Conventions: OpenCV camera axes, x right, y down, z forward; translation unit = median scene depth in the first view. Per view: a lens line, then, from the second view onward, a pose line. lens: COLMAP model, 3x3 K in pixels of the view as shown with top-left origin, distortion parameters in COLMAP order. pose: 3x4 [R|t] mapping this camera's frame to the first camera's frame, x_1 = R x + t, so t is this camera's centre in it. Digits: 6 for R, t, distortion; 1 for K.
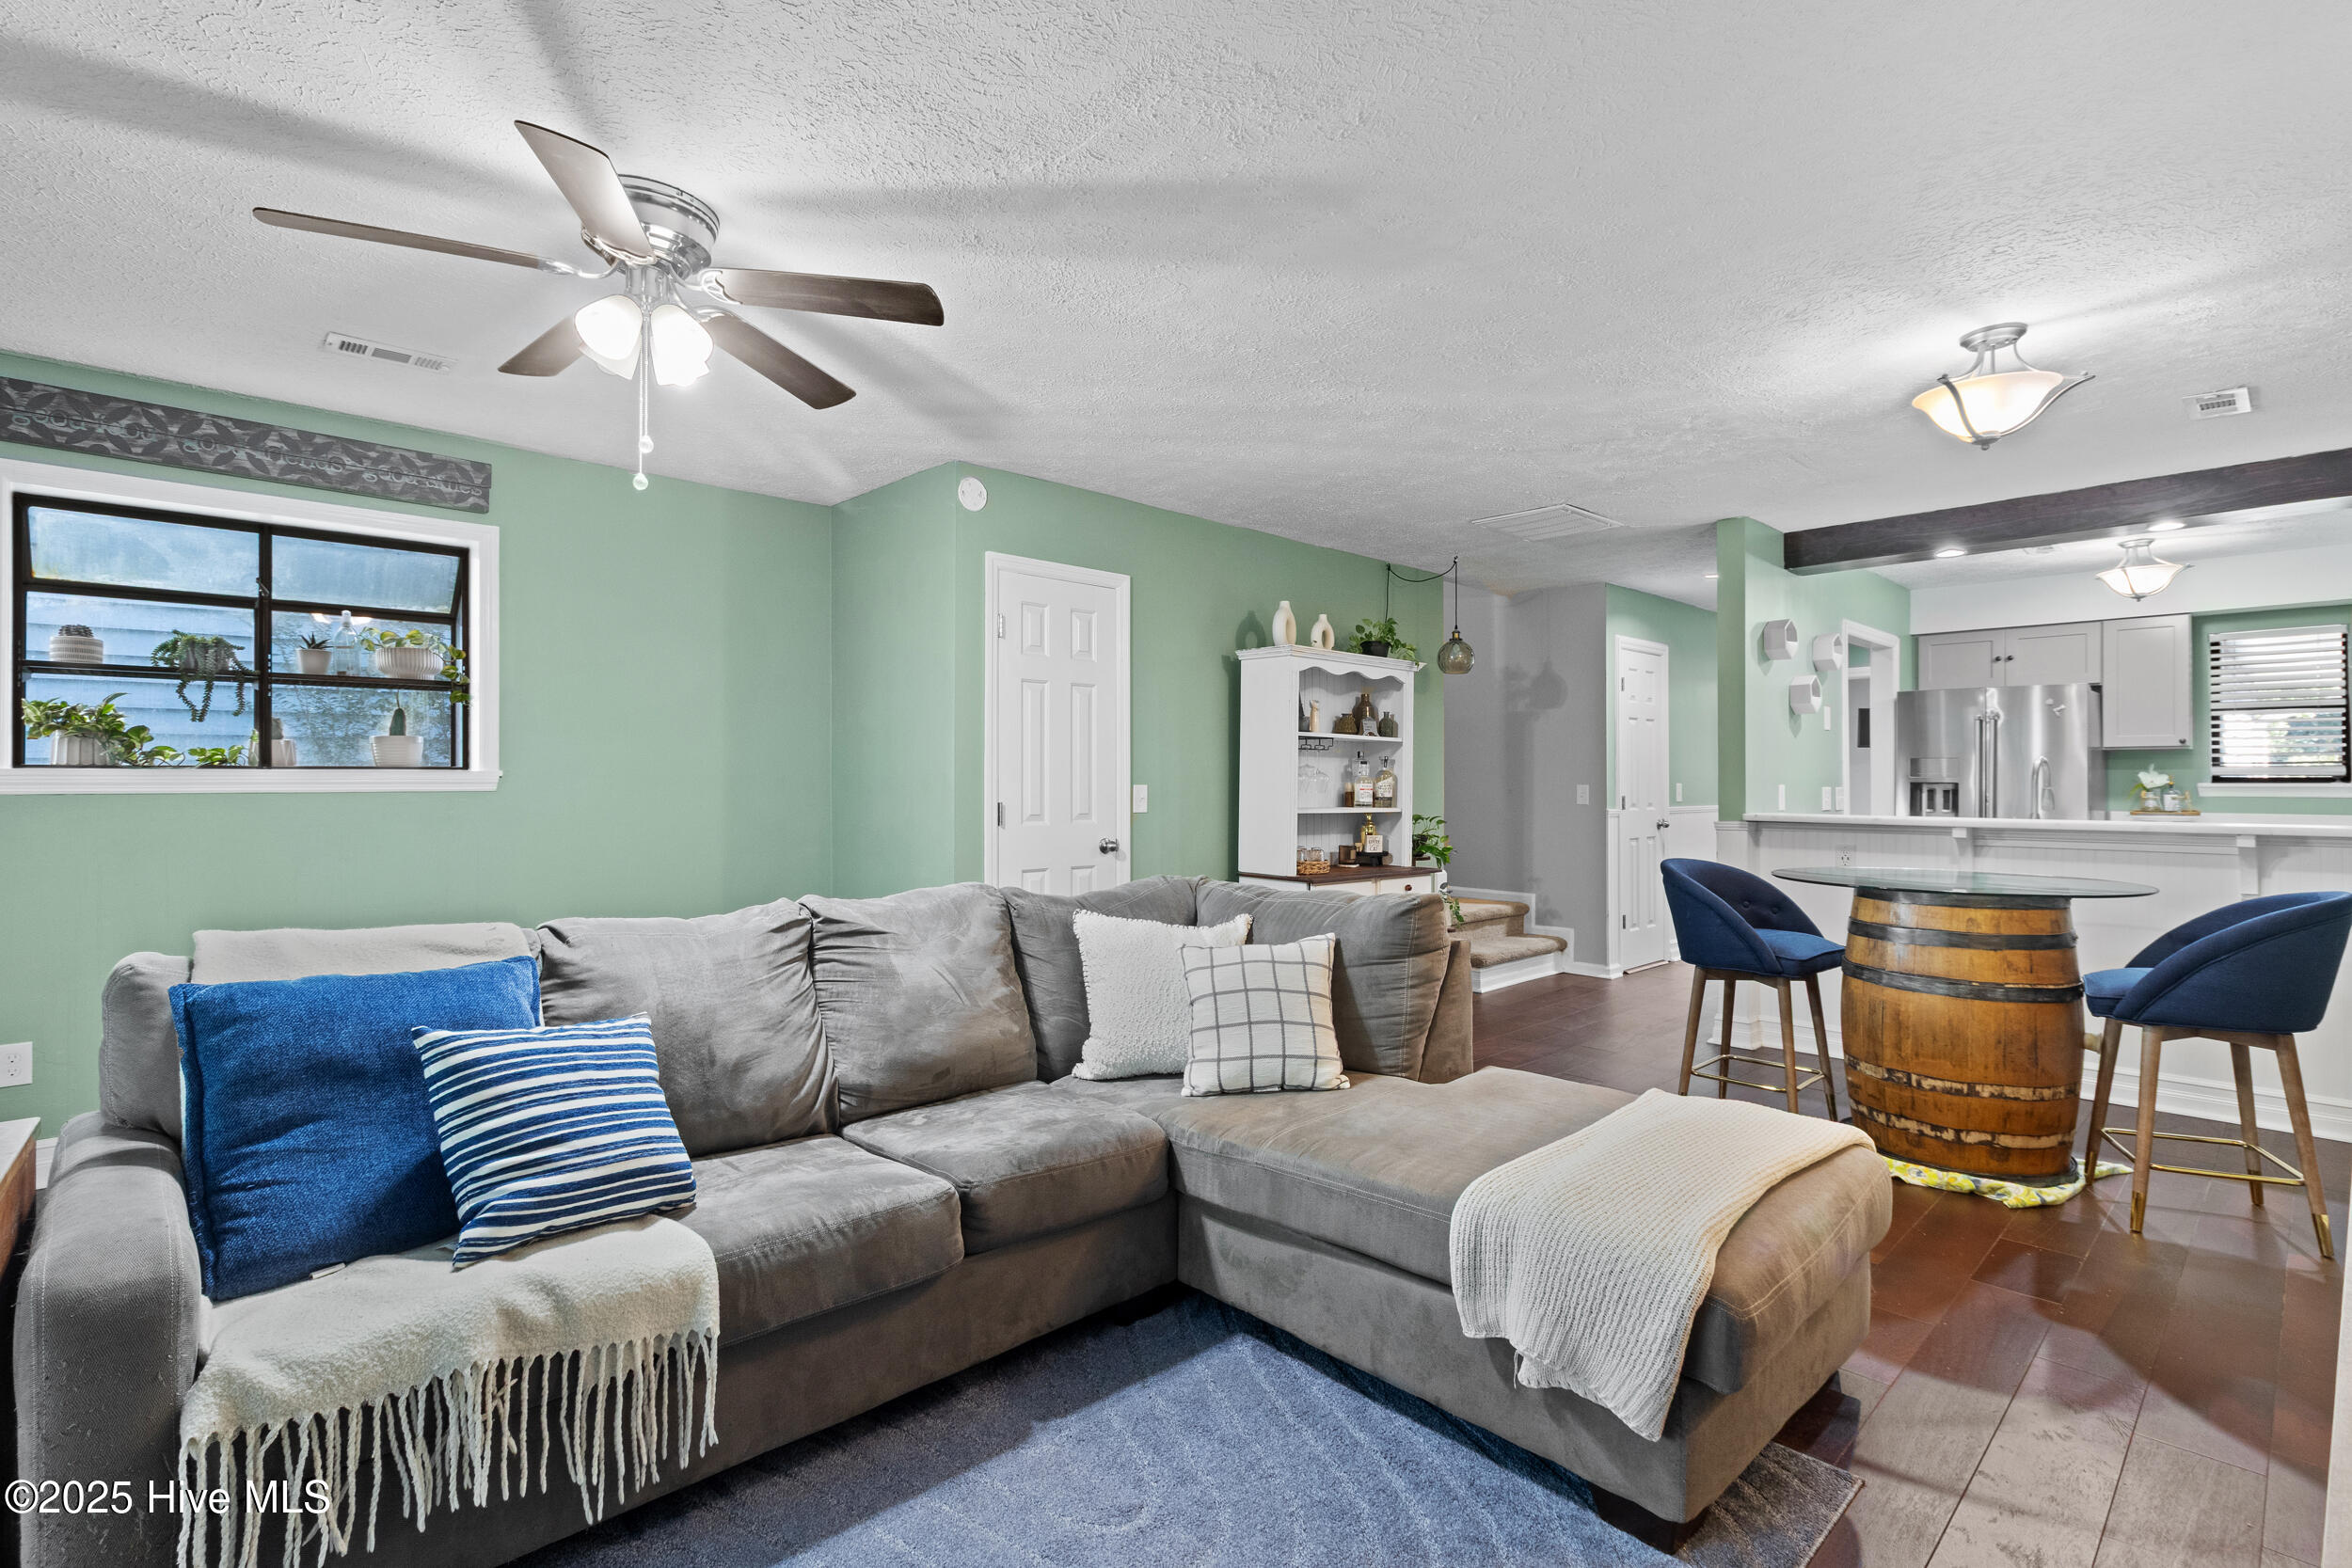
lens RADIAL K [[1094.0, 0, 1183.9], [0, 1094.0, 780.4], [0, 0, 1]] dist [-0.000339, -0.000168]
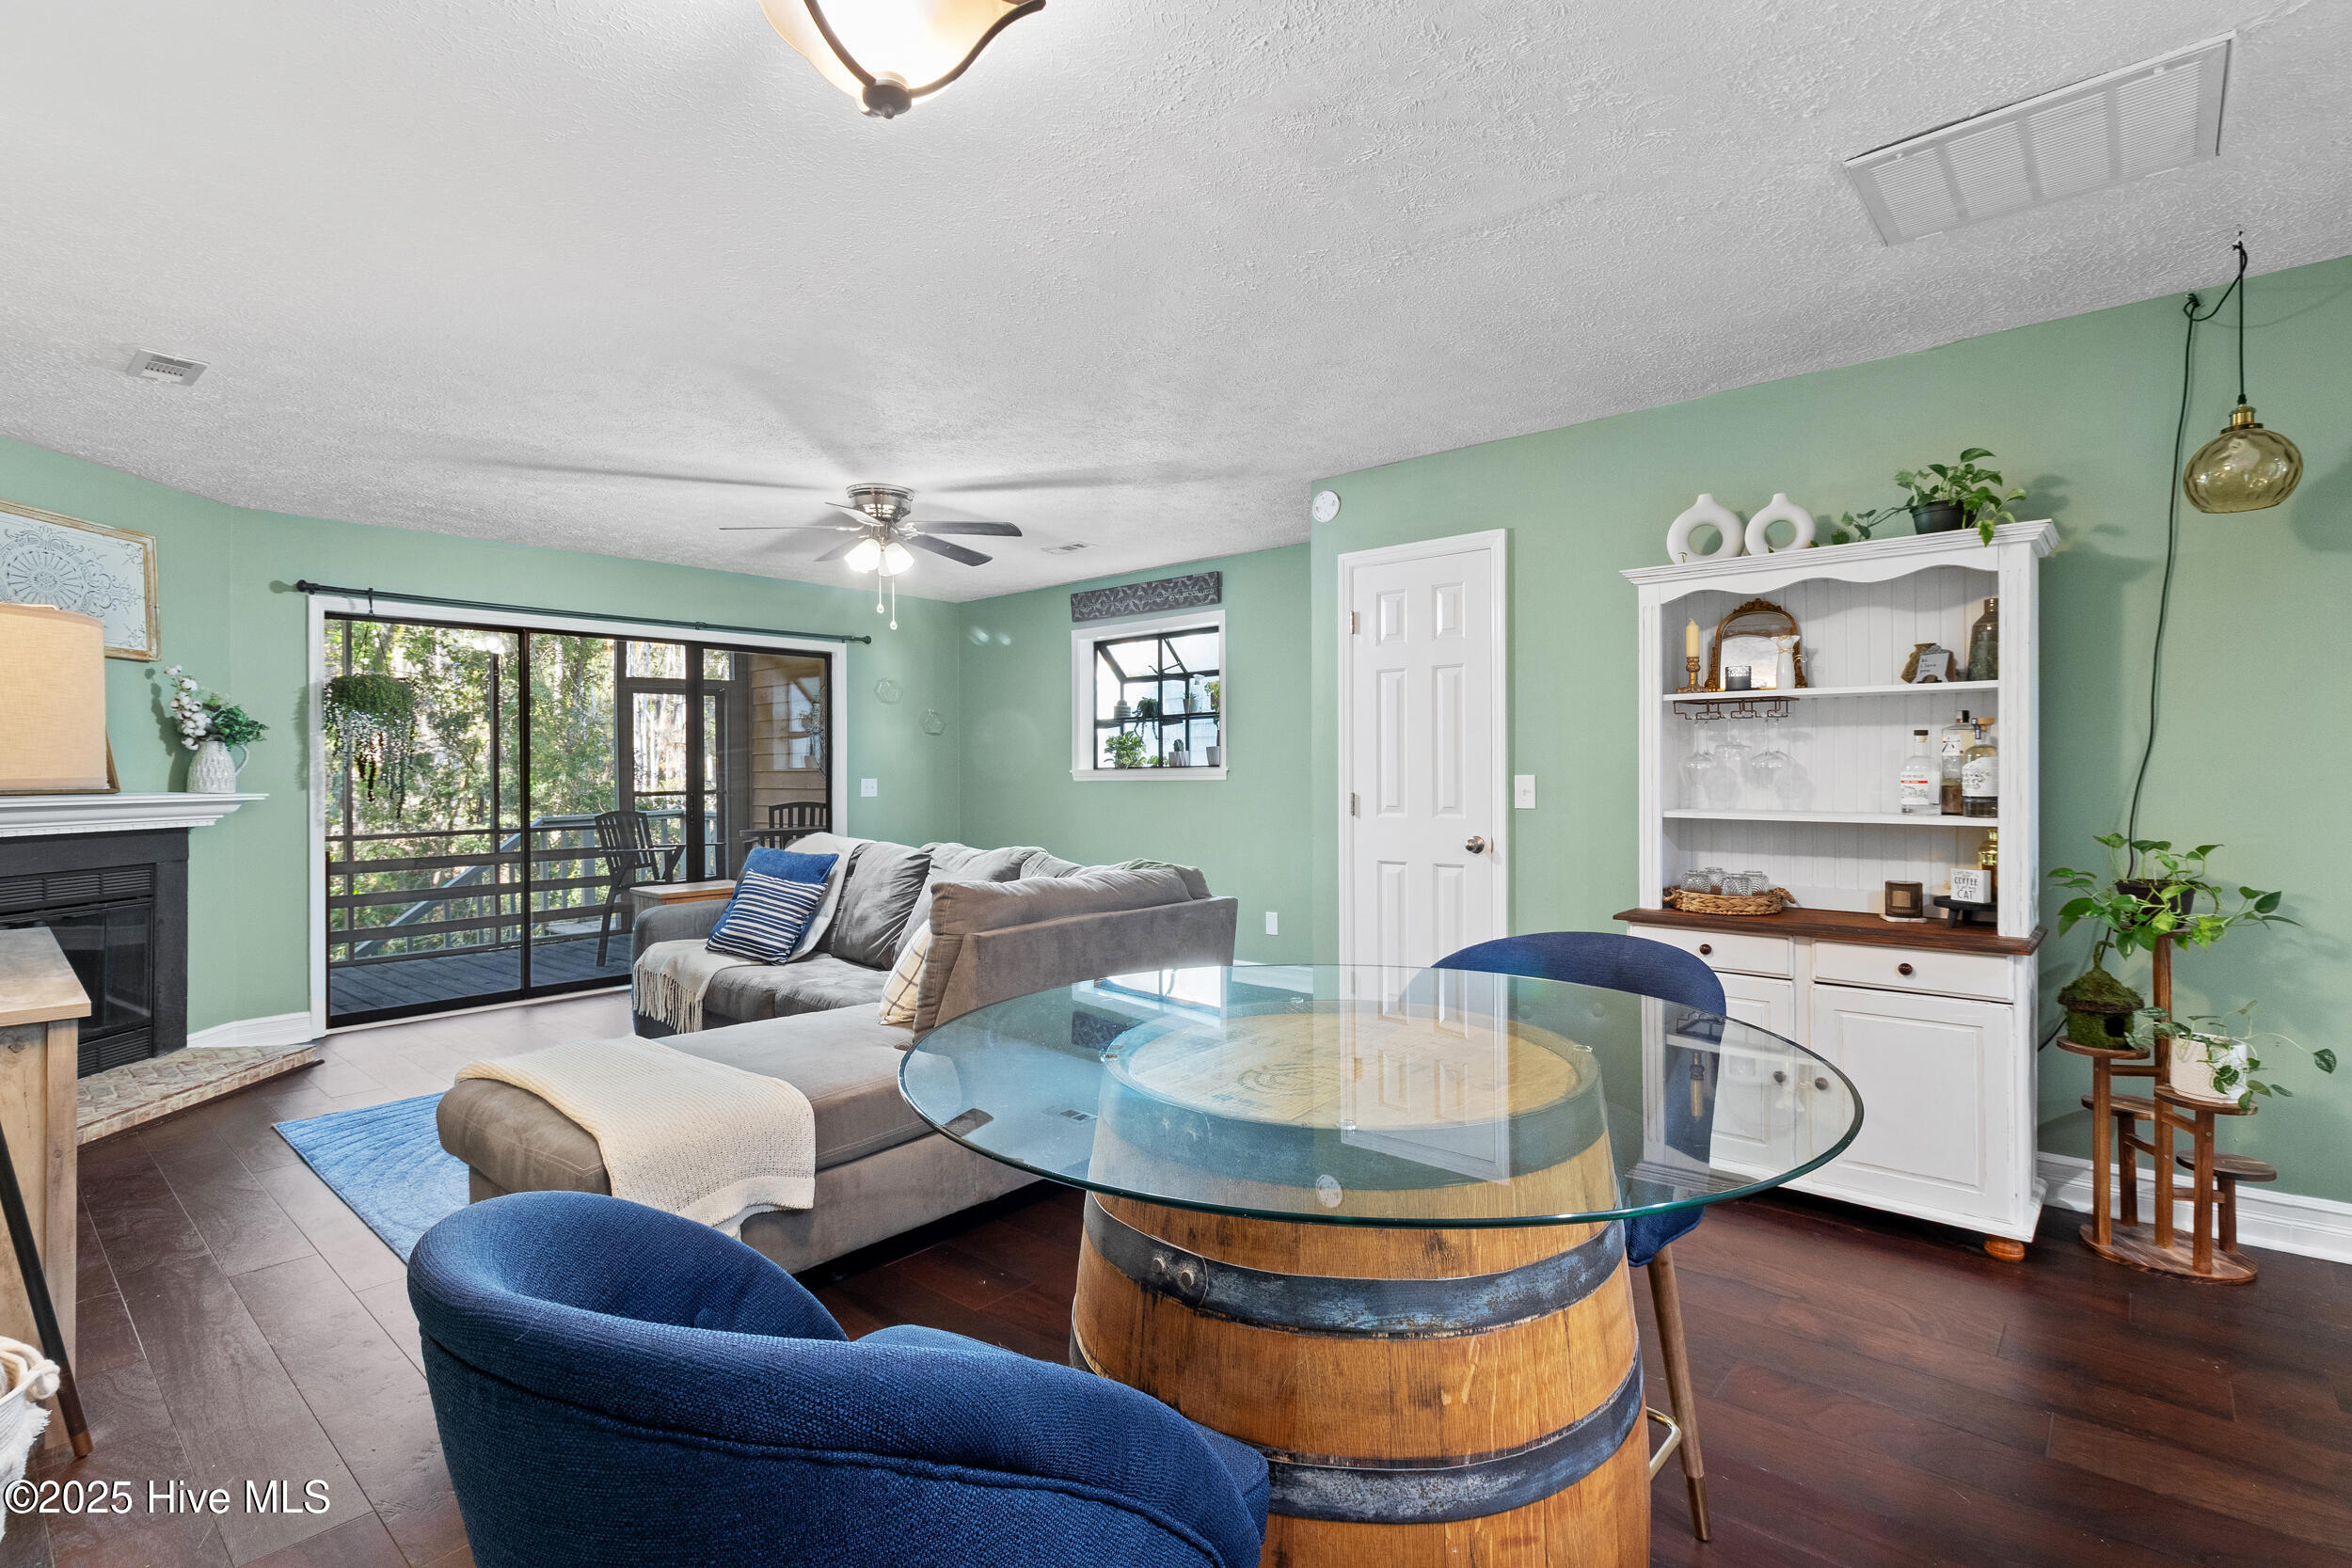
lens RADIAL K [[1094.0, 0, 1183.9], [0, 1094.0, 780.4], [0, 0, 1]] dist [-0.000339, -0.000168]
pose [[0.090142, 0.005044, -0.995916, 0.842220], [0.007049, 0.999959, 0.005703, 0.002063], [0.995904, -0.007534, 0.090103, 0.735067]]
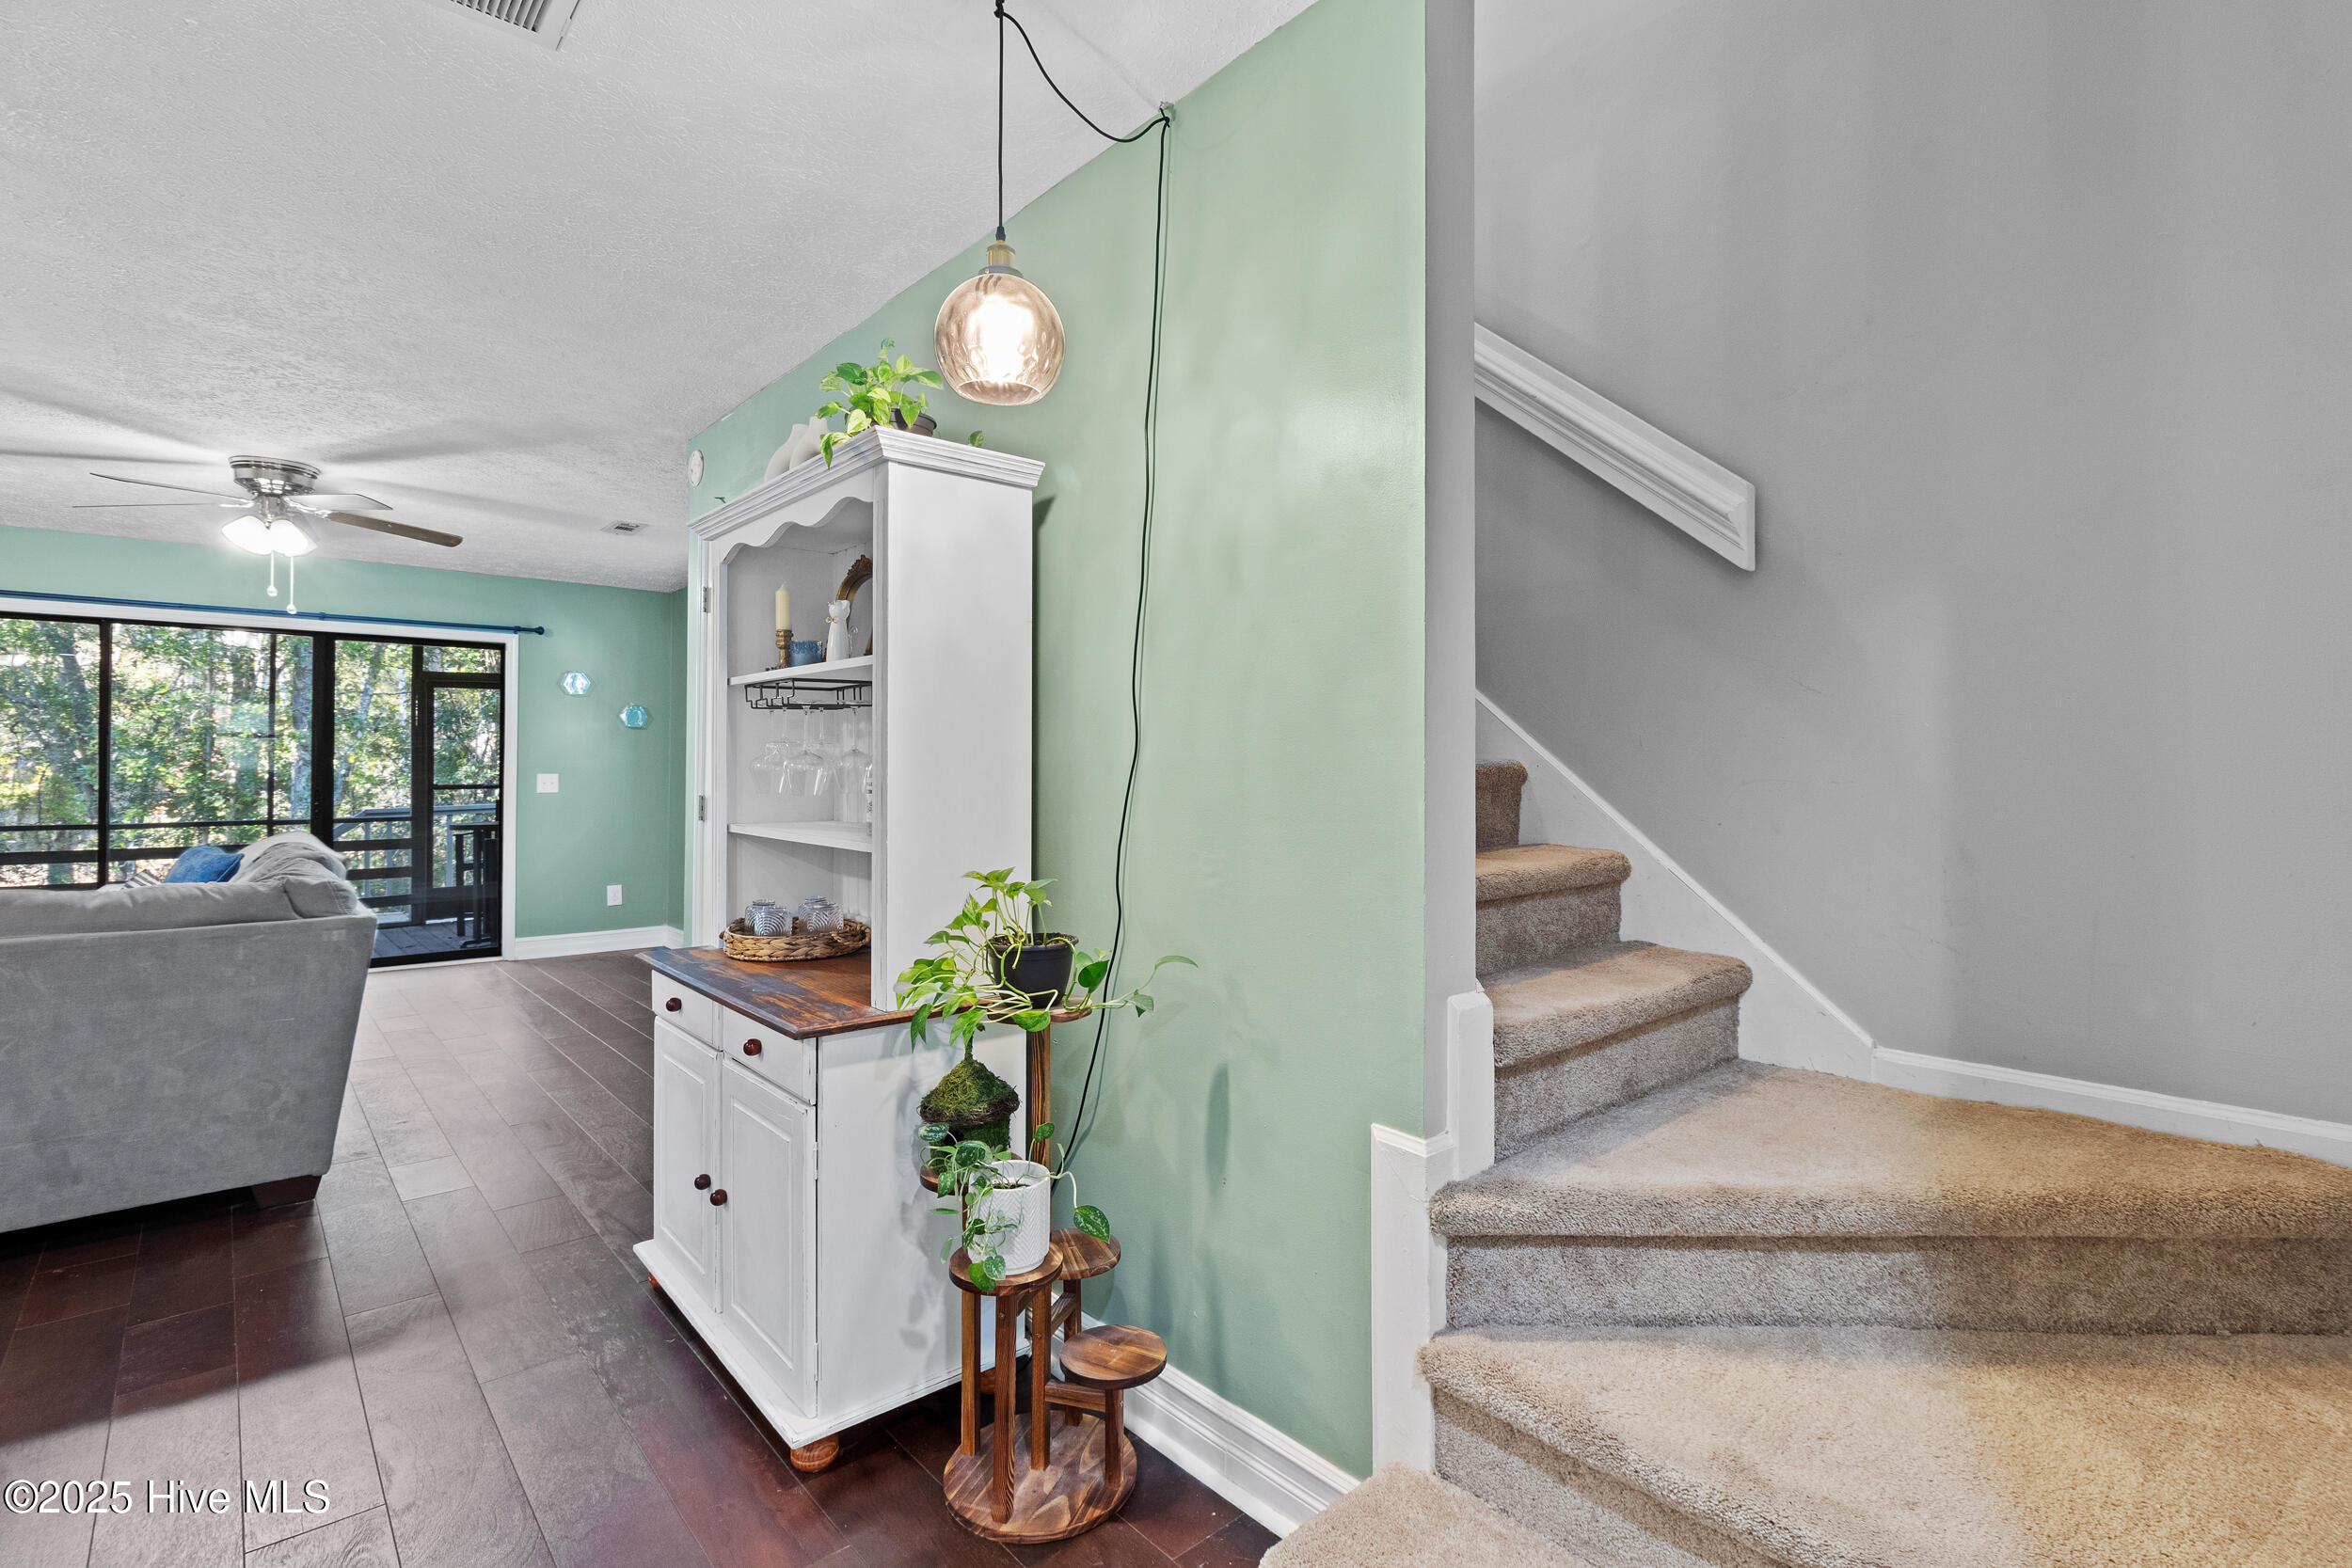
lens RADIAL K [[1085.5, 0, 1181.8], [0, 1085.5, 761.5], [0, 0, 1]] dist [0.001611, 0.000254]
pose [[-0.031079, -0.008403, -0.999482, 0.704404], [-0.000285, 0.999965, -0.008398, 0.000401], [0.999517, 0.000024, -0.031081, 1.408171]]
